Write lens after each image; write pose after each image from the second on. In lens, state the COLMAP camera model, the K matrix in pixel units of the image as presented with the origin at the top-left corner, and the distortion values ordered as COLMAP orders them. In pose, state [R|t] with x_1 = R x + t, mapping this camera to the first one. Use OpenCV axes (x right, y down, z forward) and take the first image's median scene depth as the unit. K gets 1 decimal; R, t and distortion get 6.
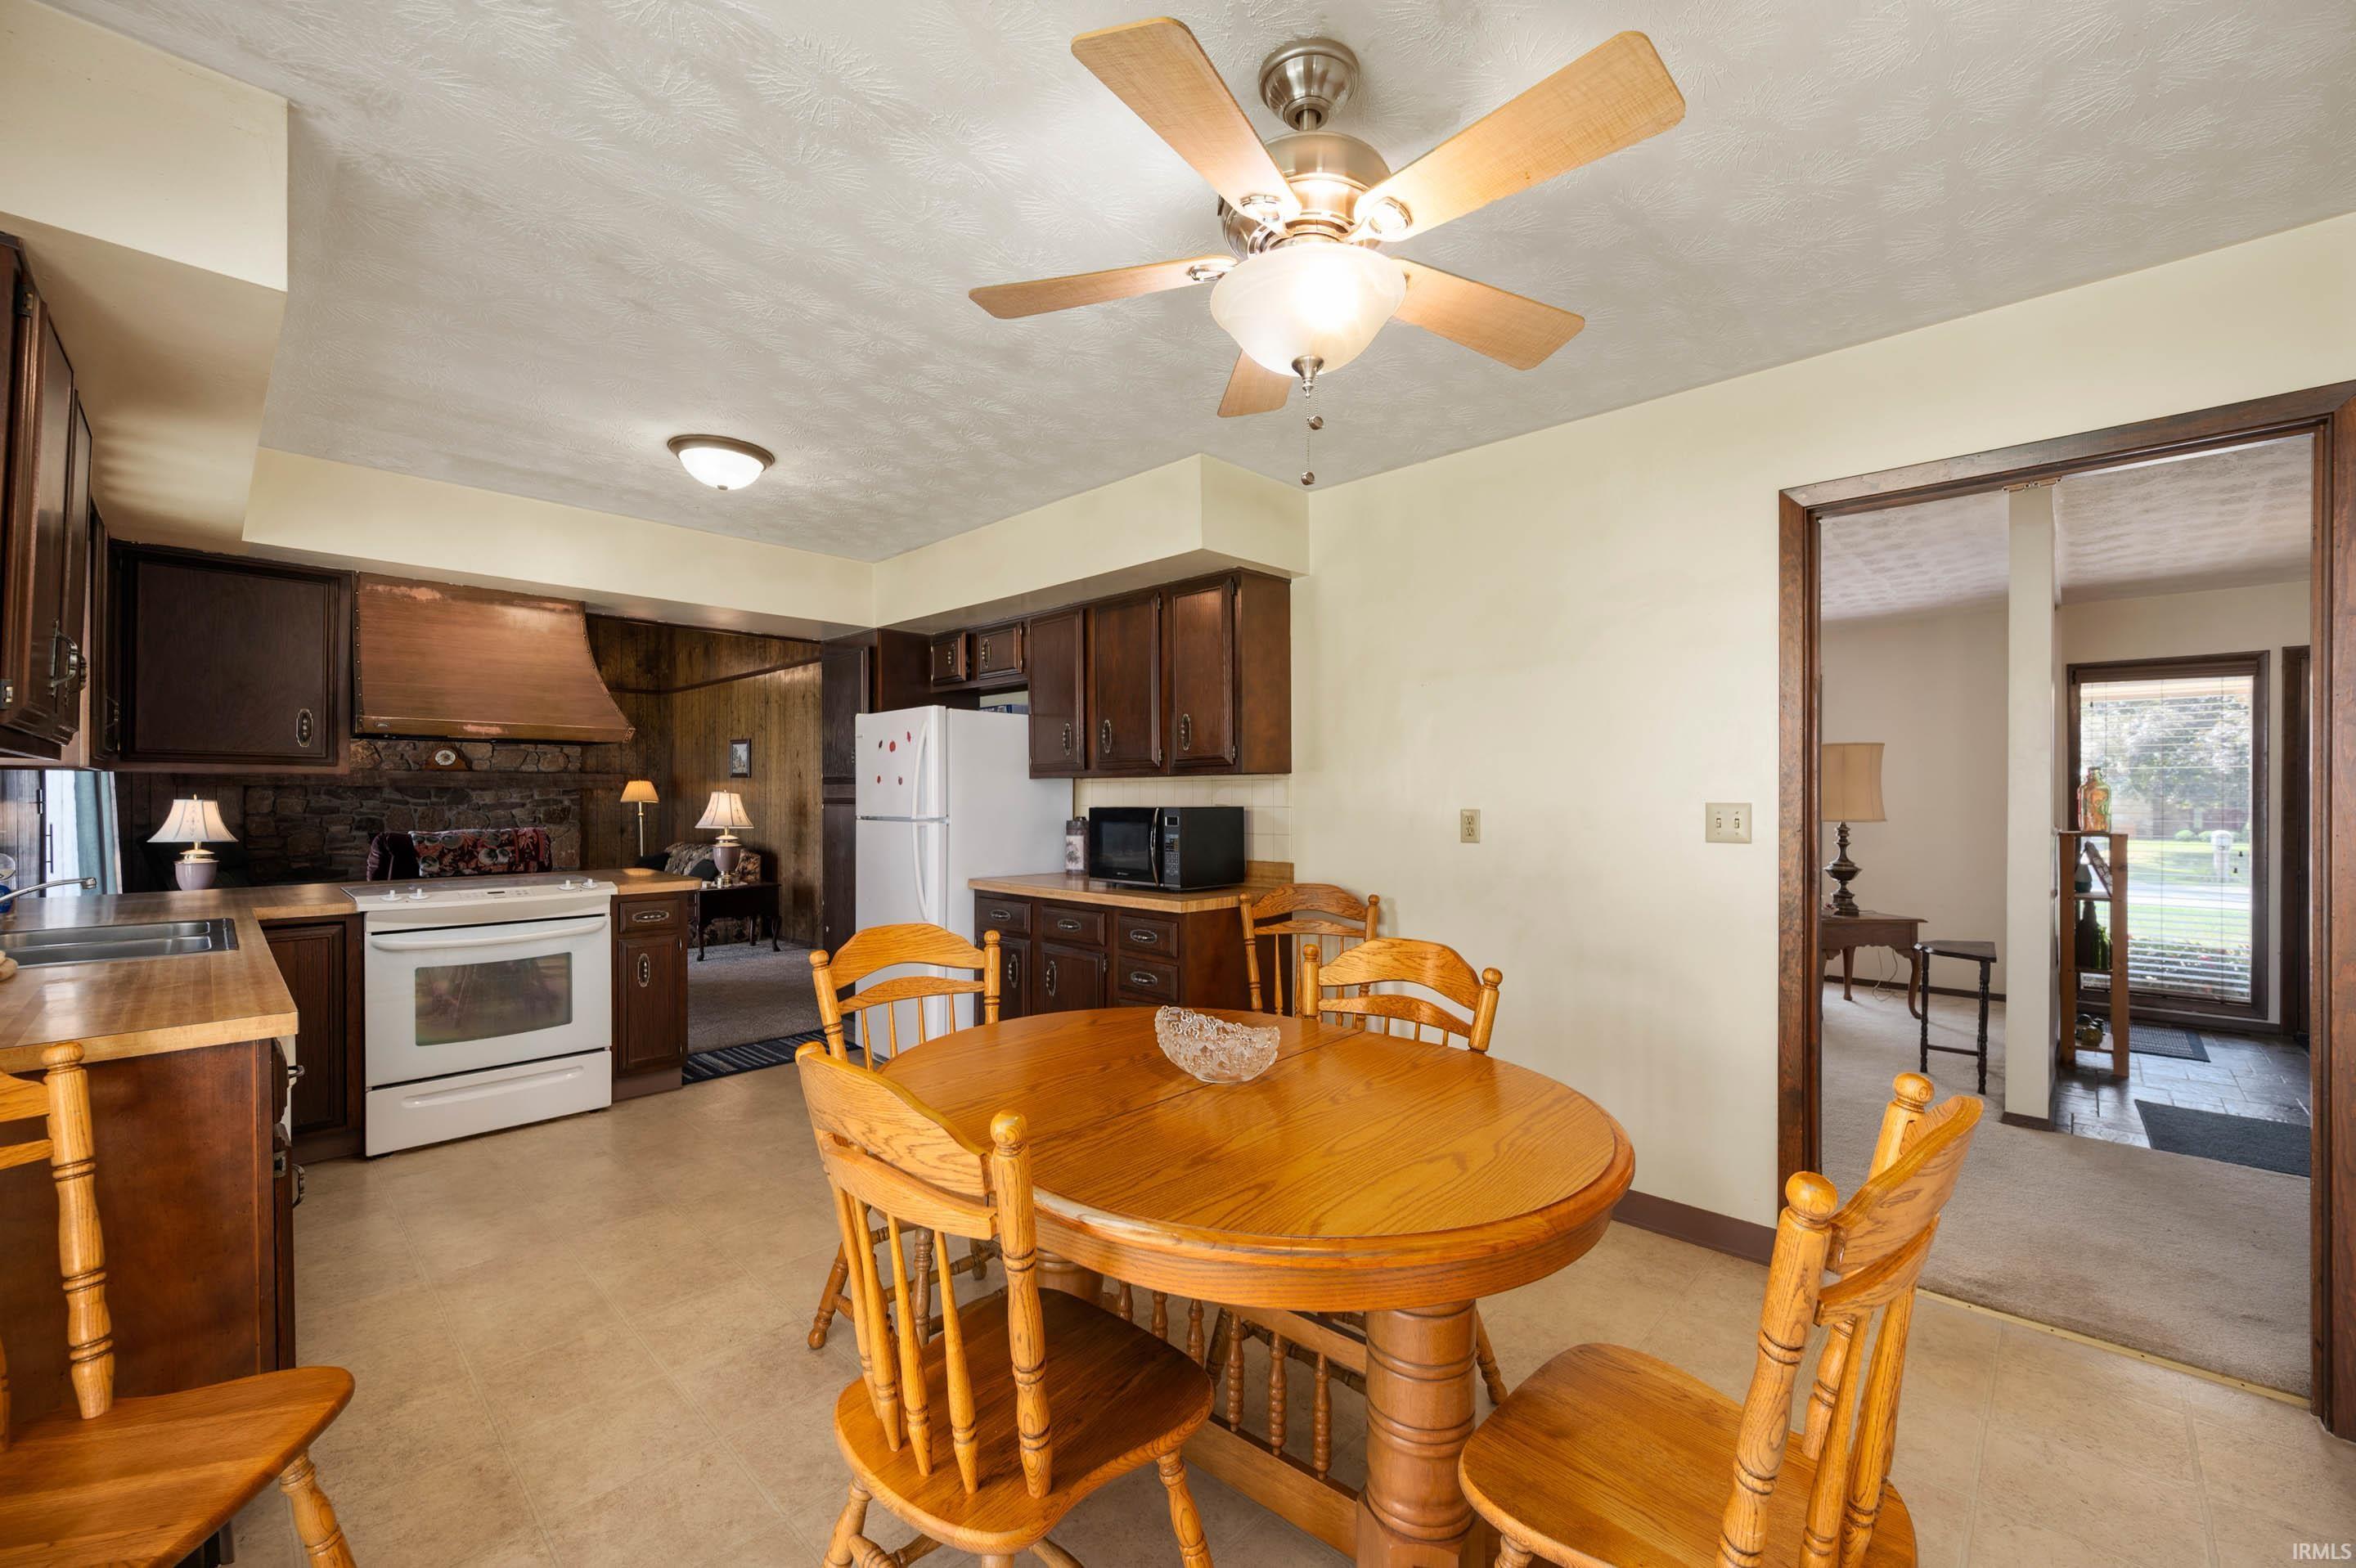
lens RADIAL K [[947.3, 0, 1178.0], [0, 947.3, 784.0], [0, 0, 1]] dist [-0.002138, -0.000048]
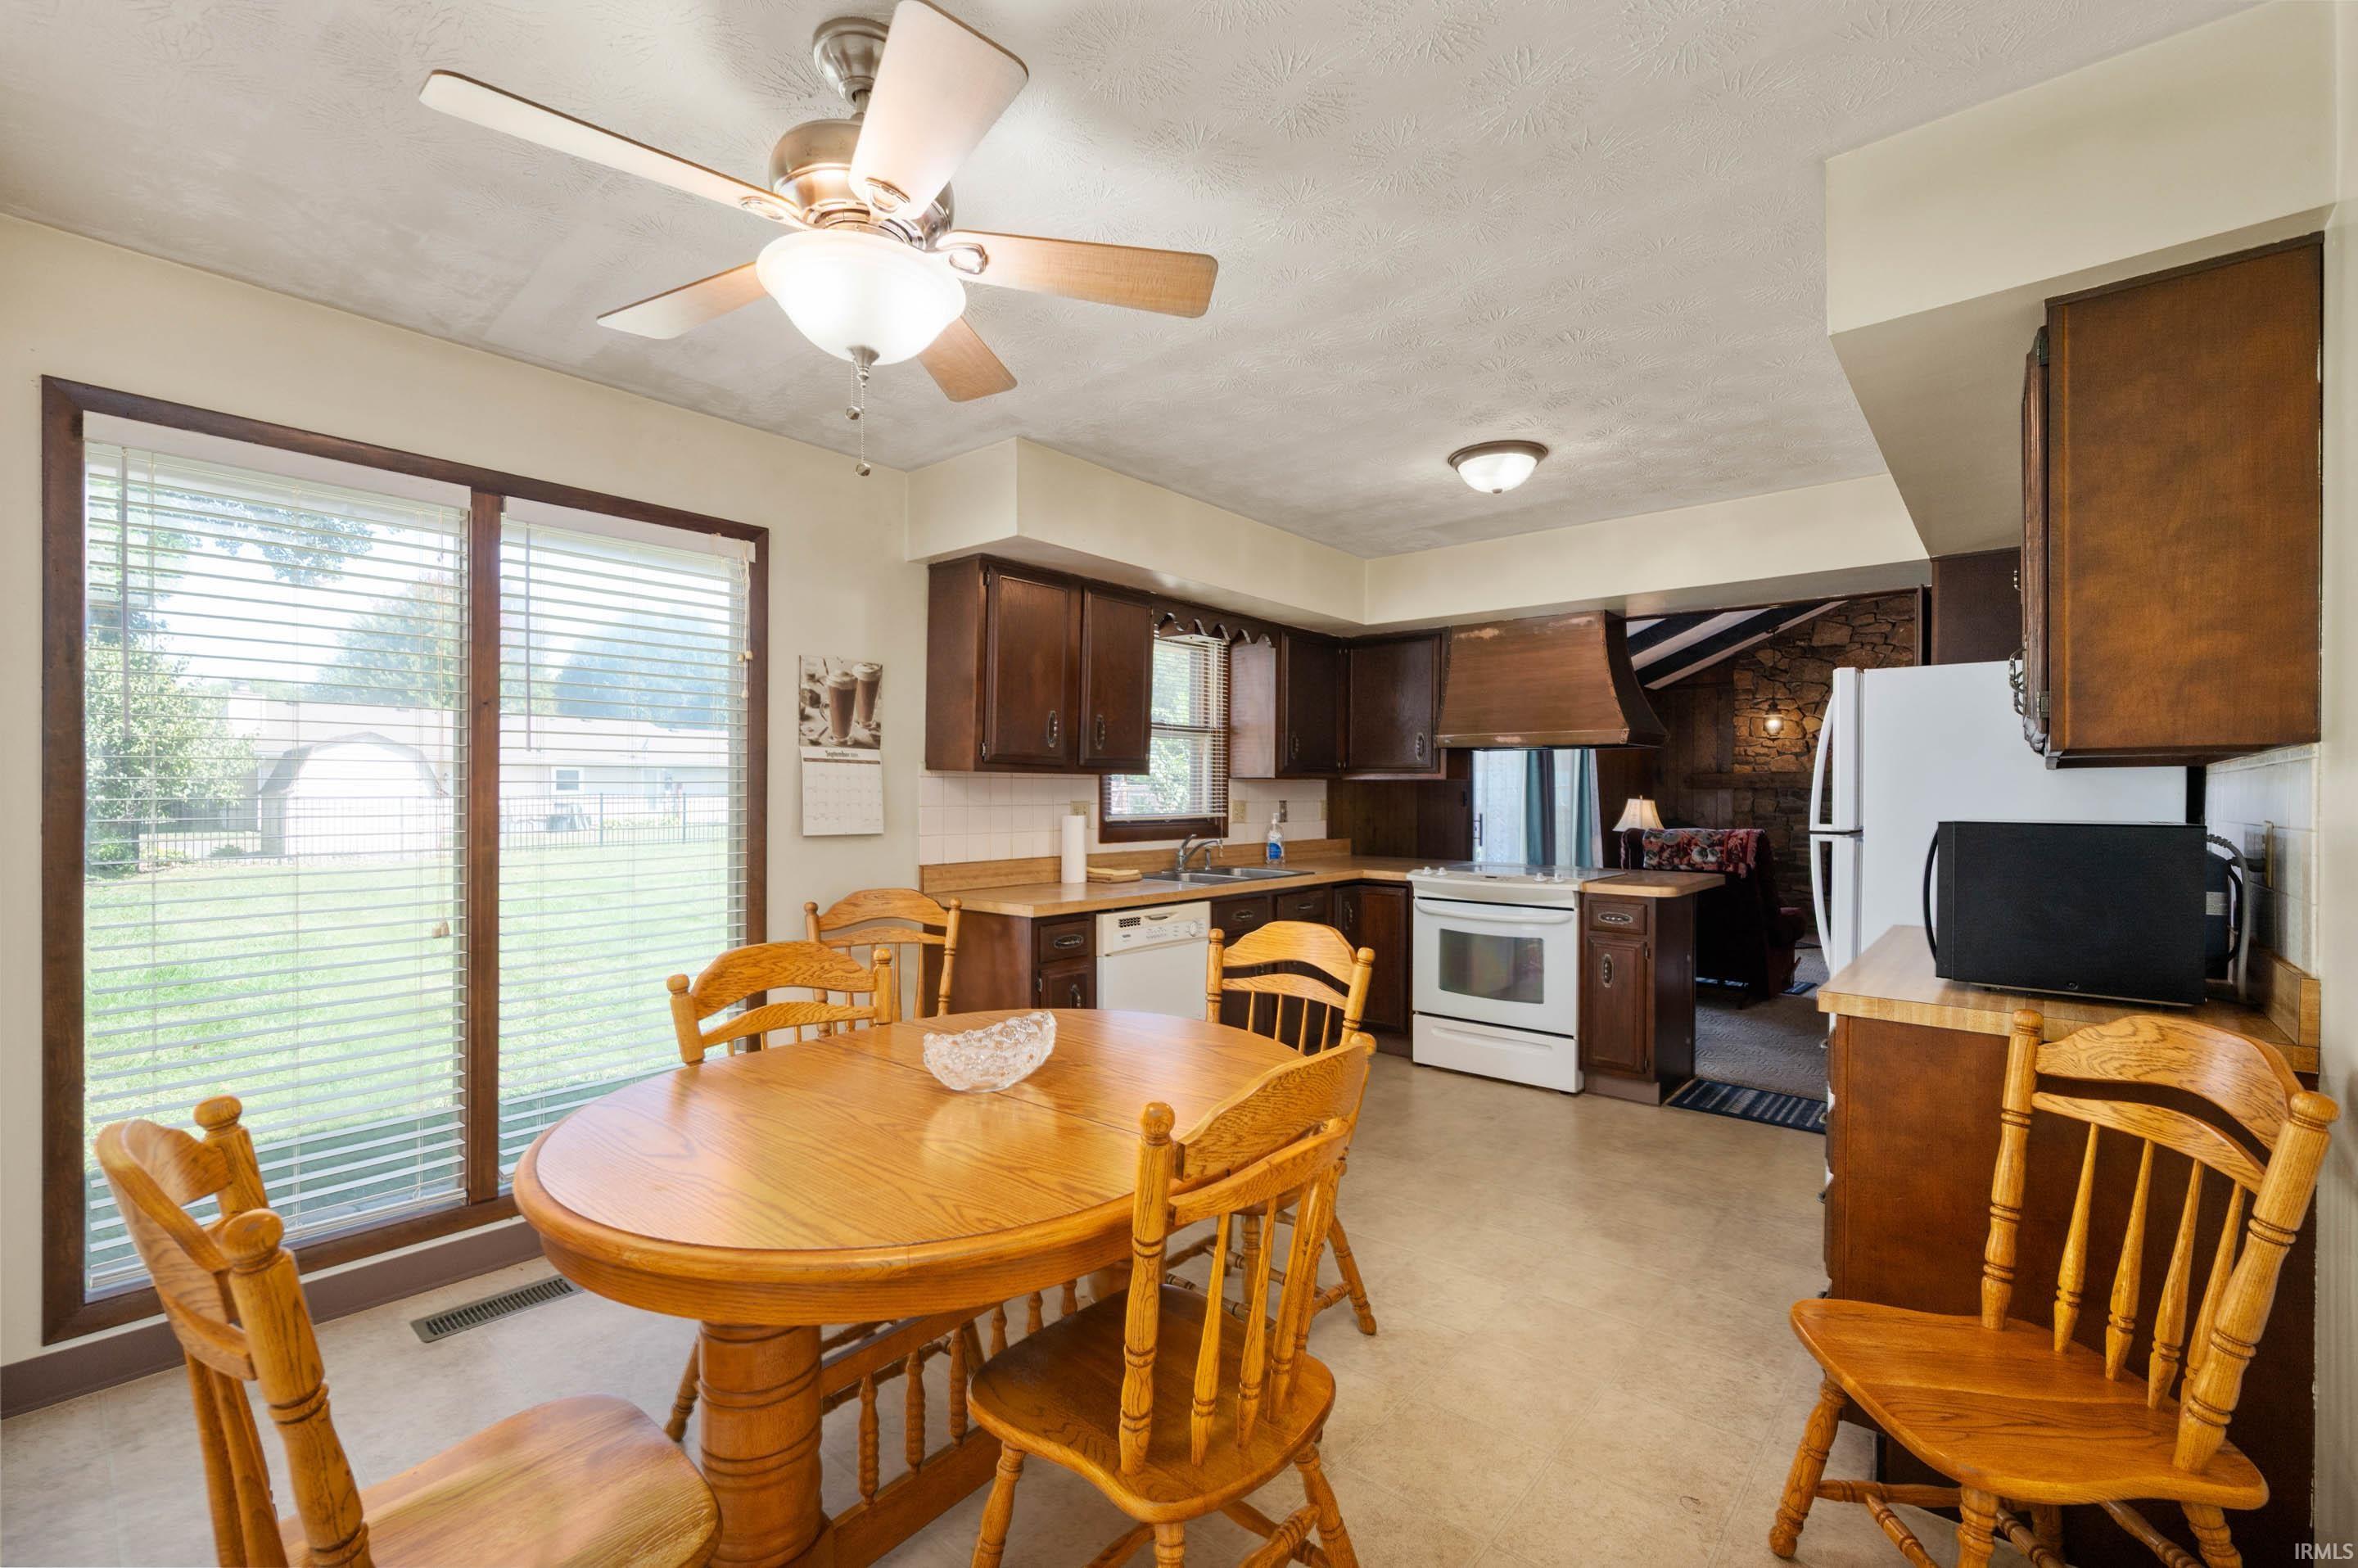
lens RADIAL K [[997.9, 0, 1184.3], [0, 997.9, 798.0], [0, 0, 1]] dist [-0.000895, -0.000163]
pose [[0.064983, 0.005704, -0.997870, 0.346859], [0.006189, 0.999962, 0.006119, 0.003539], [0.997867, -0.006574, 0.064945, 0.367600]]
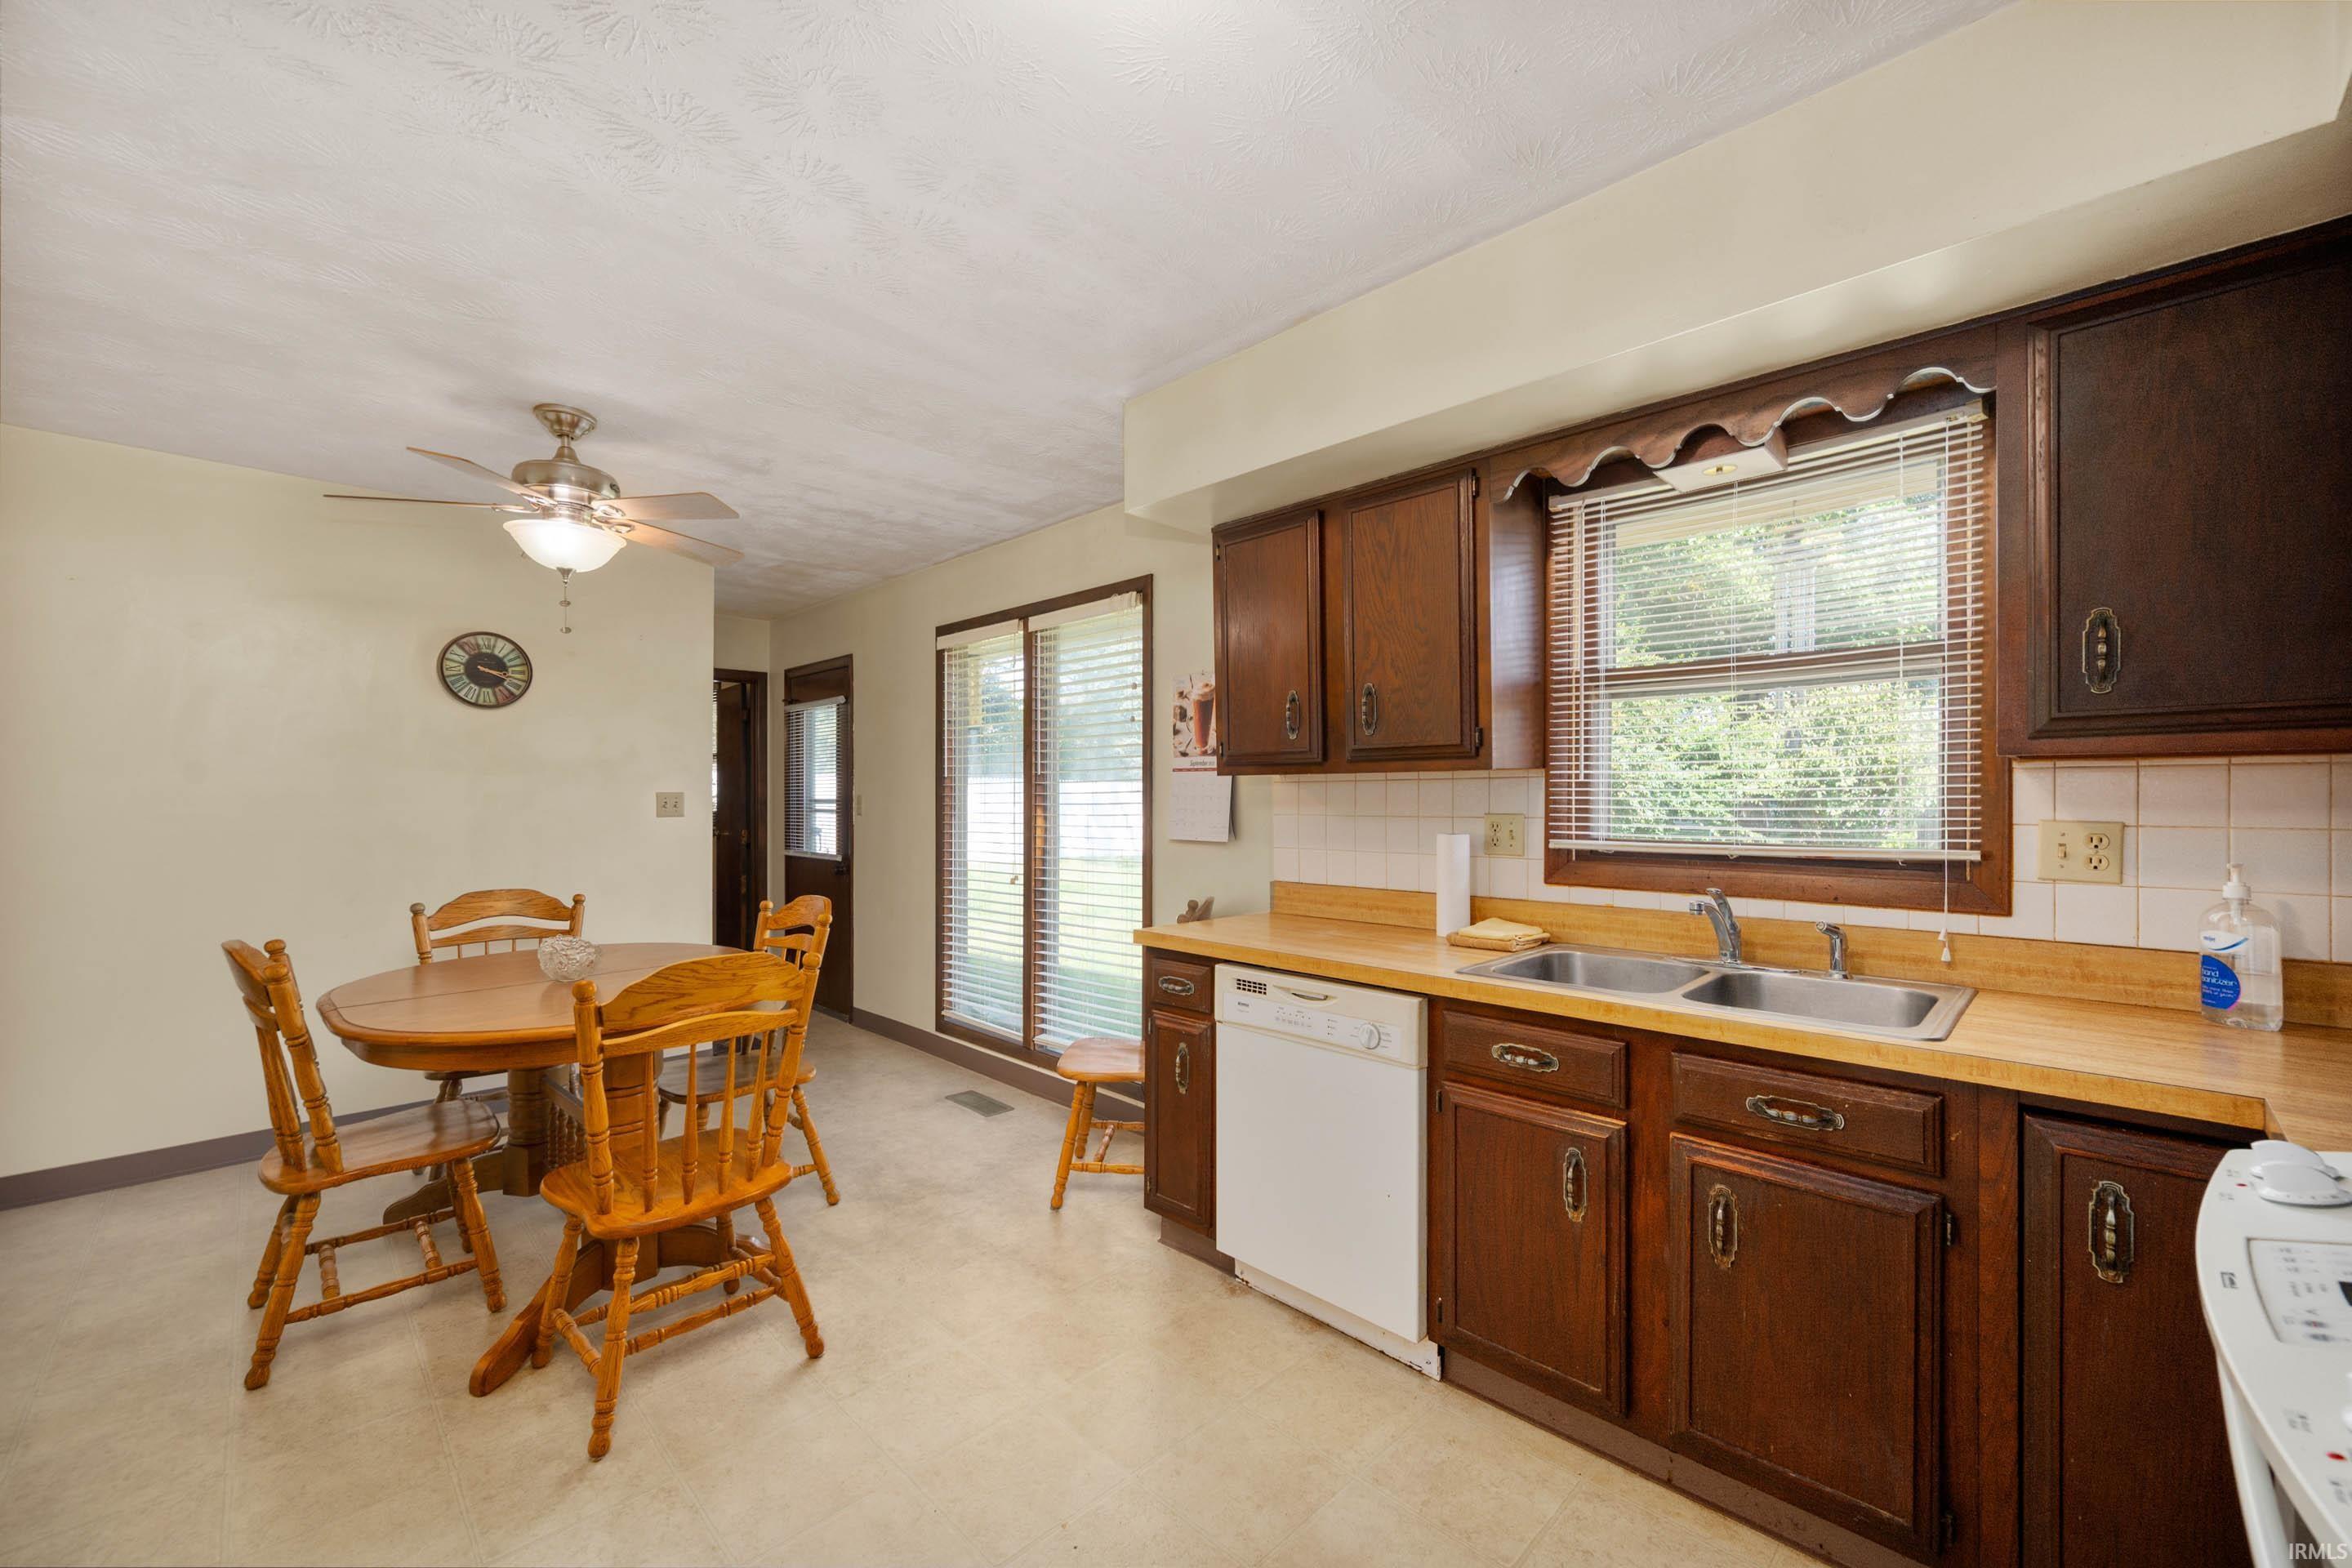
lens RADIAL K [[931.2, 0, 1184.9], [0, 931.2, 798.4], [0, 0, 1]] dist [-0.003317, -0.000413]
pose [[-0.999923, -0.000630, 0.012398, -0.329472], [-0.000759, 0.999945, -0.010470, 0.008335], [-0.012391, -0.010479, -0.999868, 0.828688]]
